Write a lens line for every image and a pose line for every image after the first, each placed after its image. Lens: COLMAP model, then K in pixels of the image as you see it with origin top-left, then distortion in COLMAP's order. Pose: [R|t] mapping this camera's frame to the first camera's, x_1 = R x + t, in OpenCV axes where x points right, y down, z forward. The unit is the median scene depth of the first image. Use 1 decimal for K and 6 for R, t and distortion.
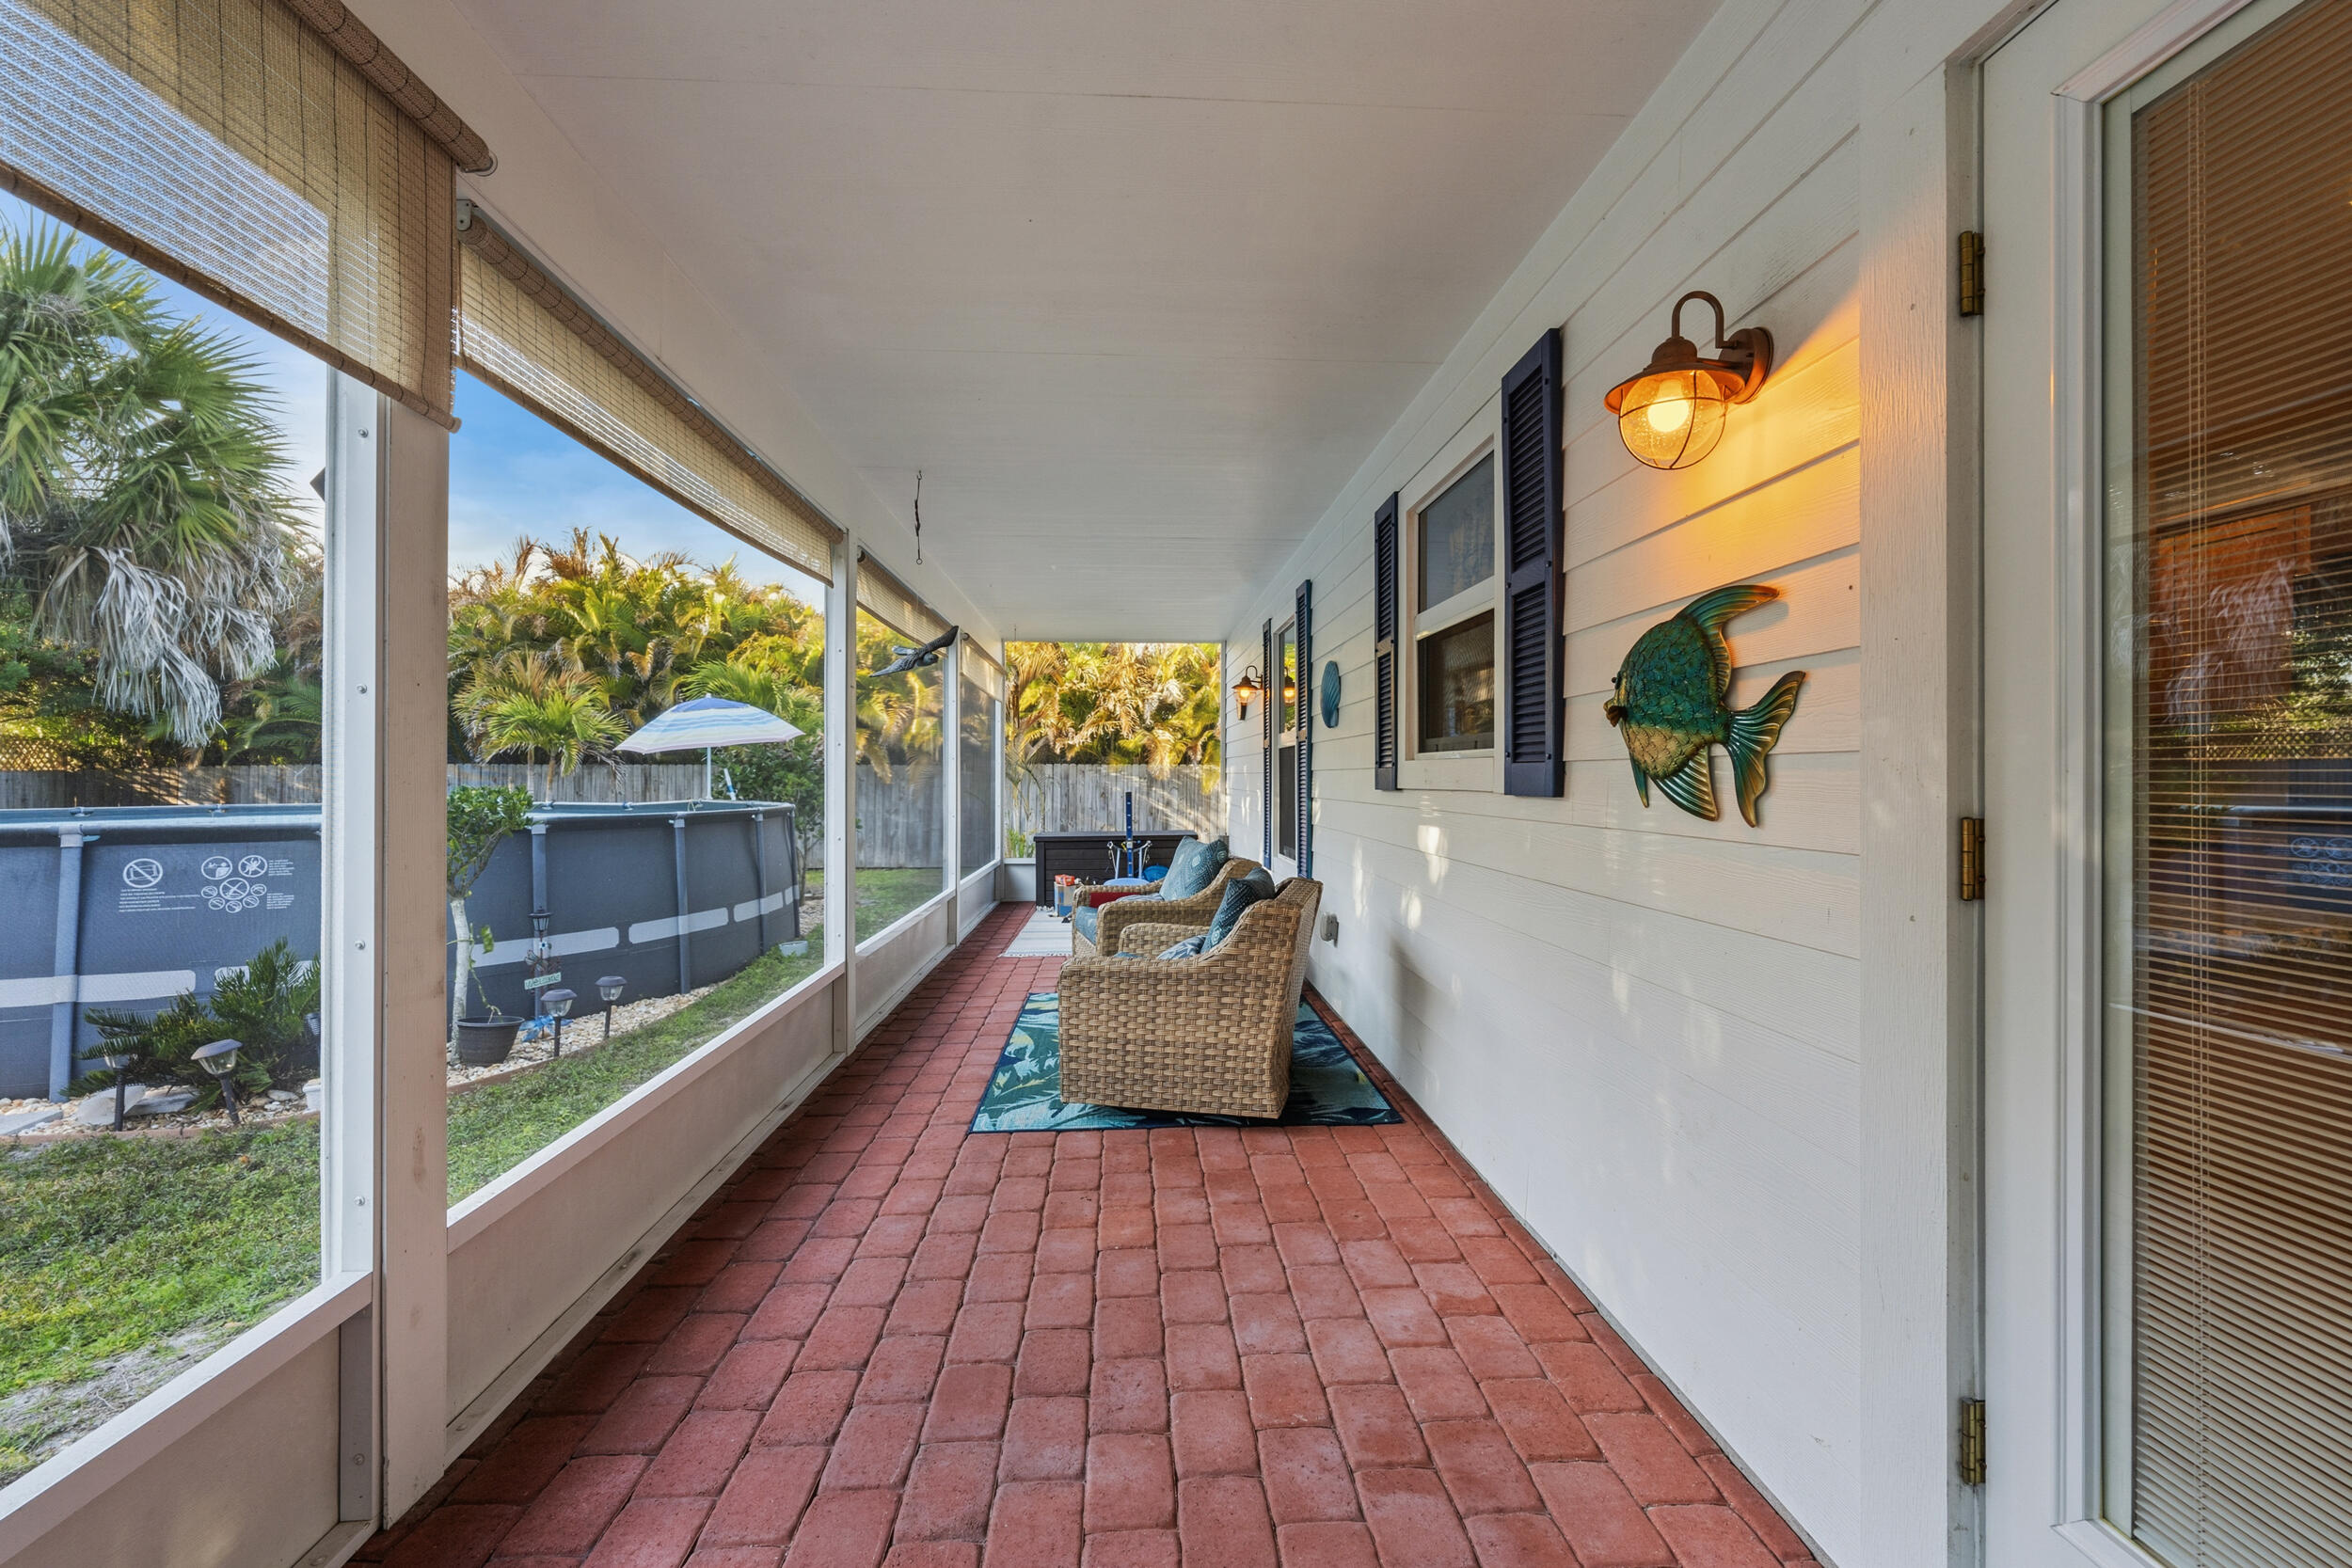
lens RADIAL K [[960.4, 0, 1166.0], [0, 960.4, 771.9], [0, 0, 1]] dist [0.000308, -0.000498]
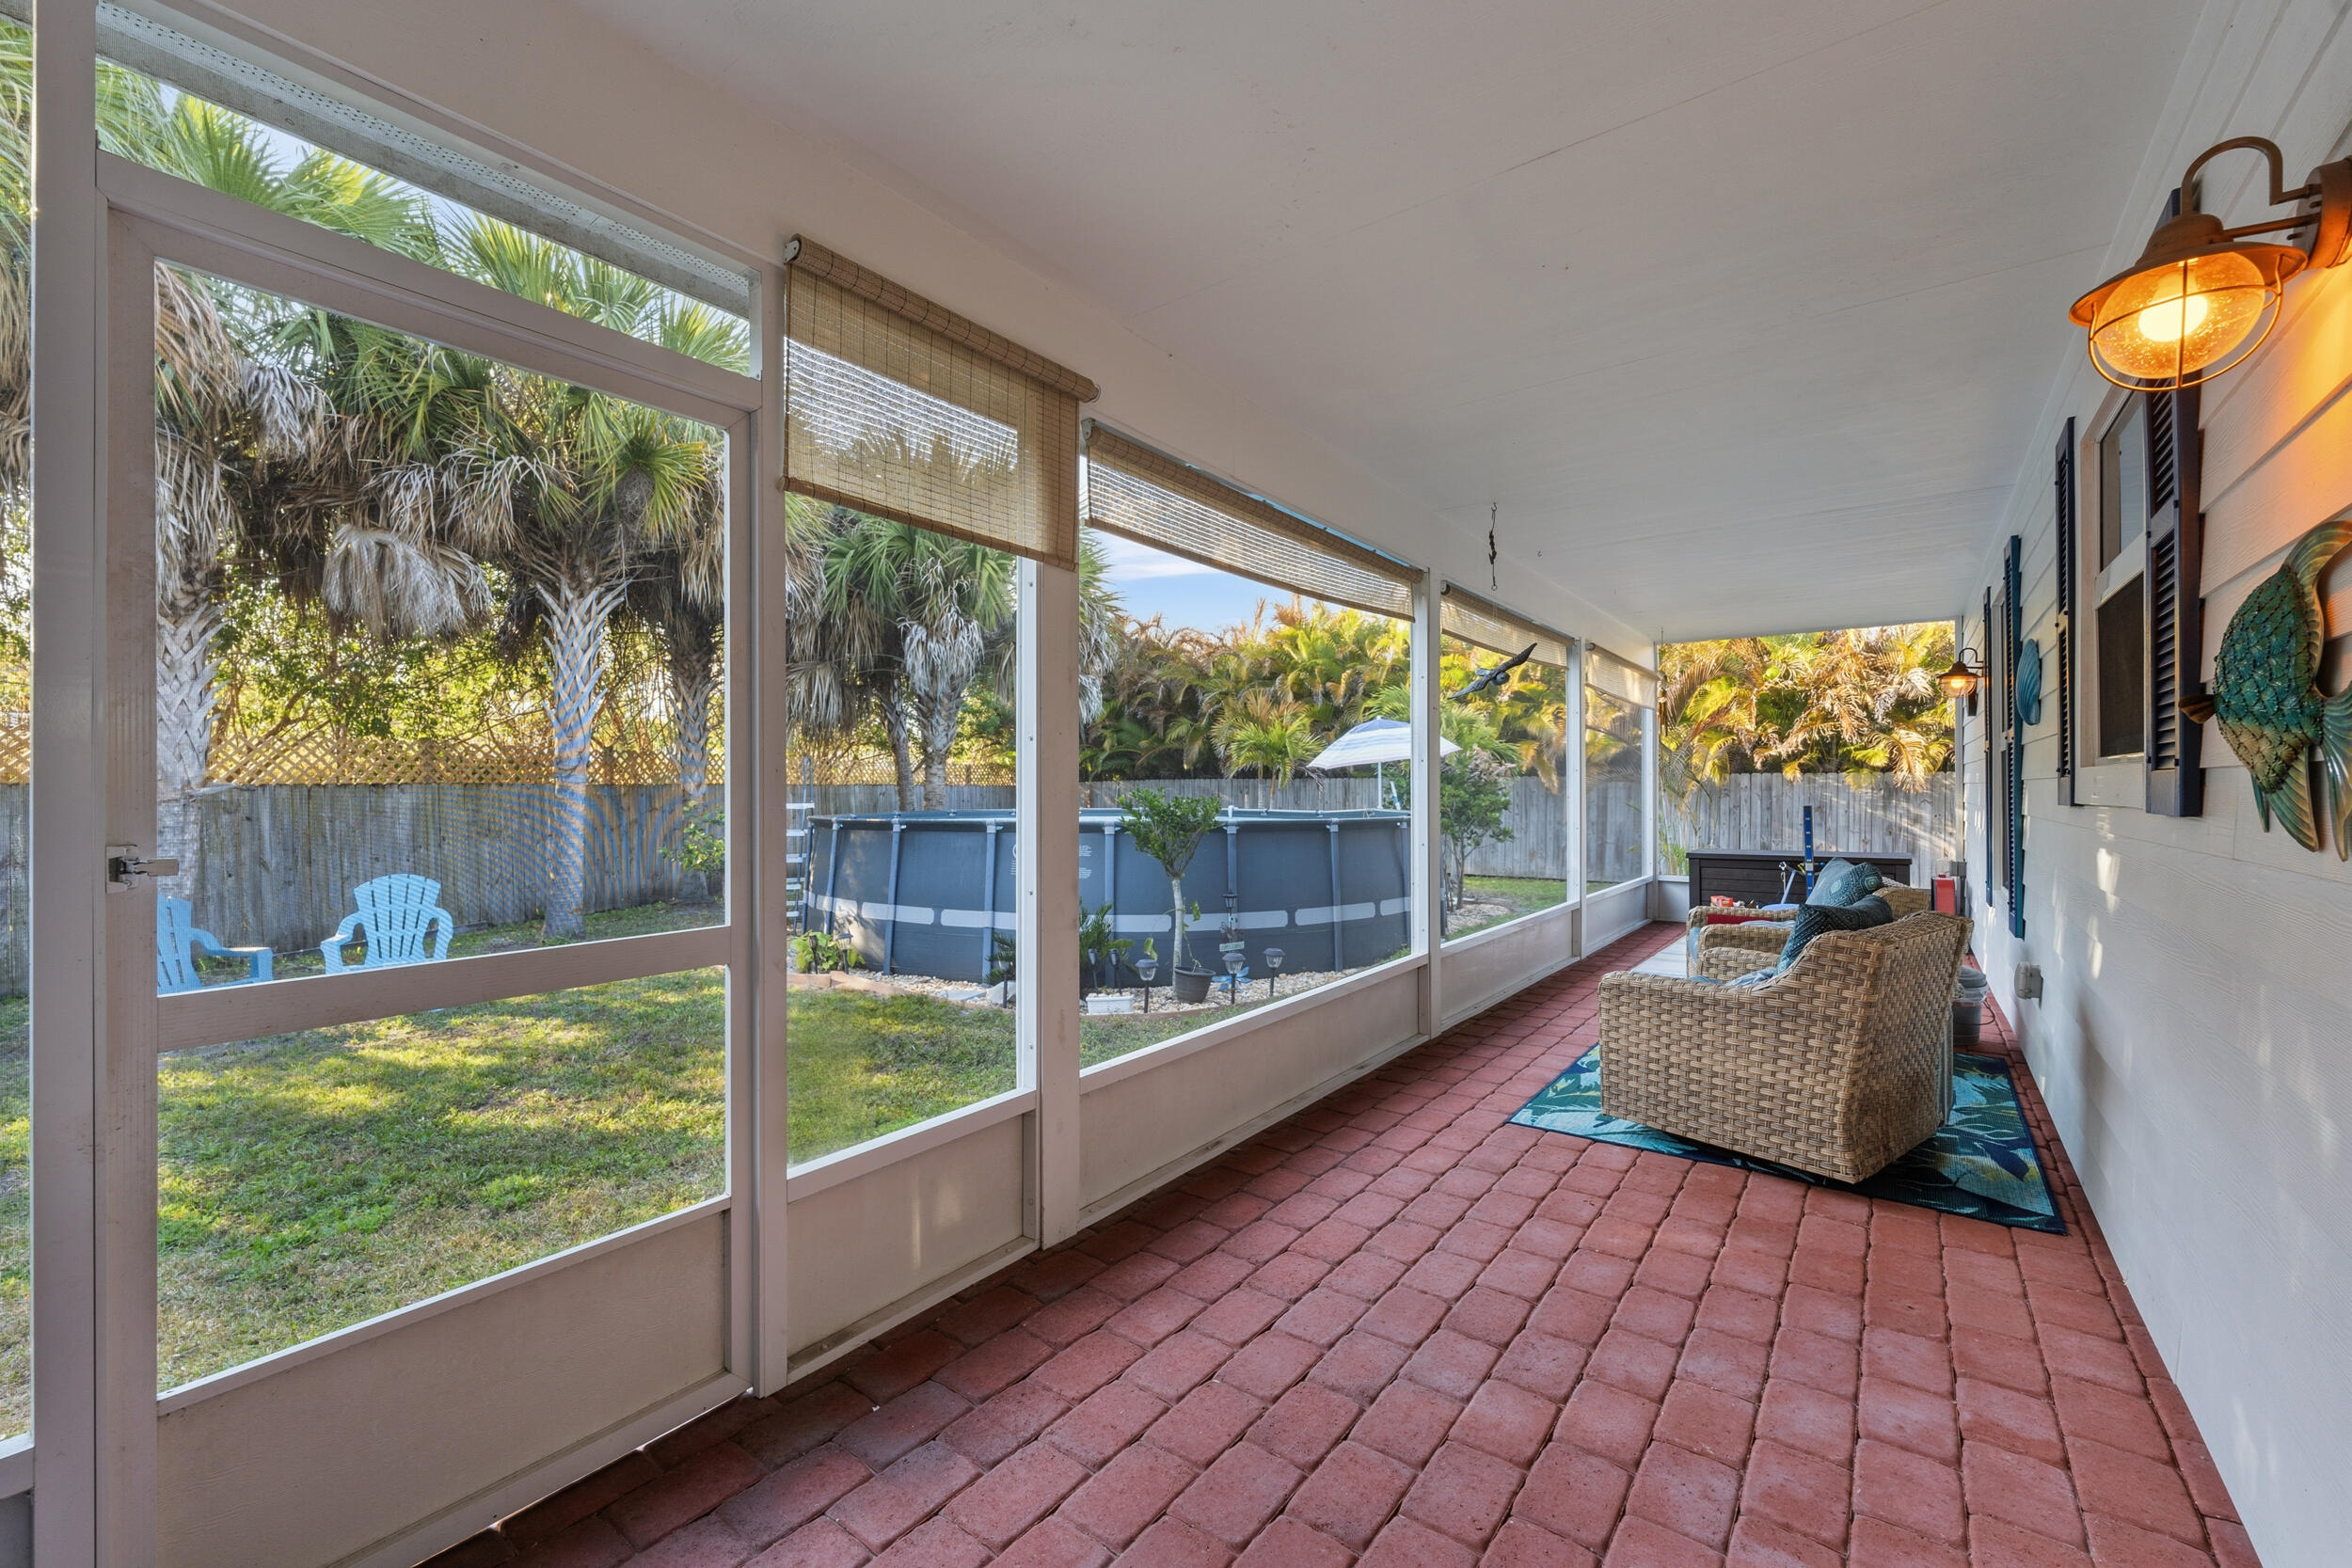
lens RADIAL K [[941.4, 0, 1176.0], [0, 941.4, 784.0], [0, 0, 1]] dist [-0.002130, -0.000455]
pose [[0.767596, -0.004358, -0.640919, 0.182250], [0.004670, 0.999988, -0.001206, -0.001624], [0.640917, -0.002067, 0.767607, -0.040422]]
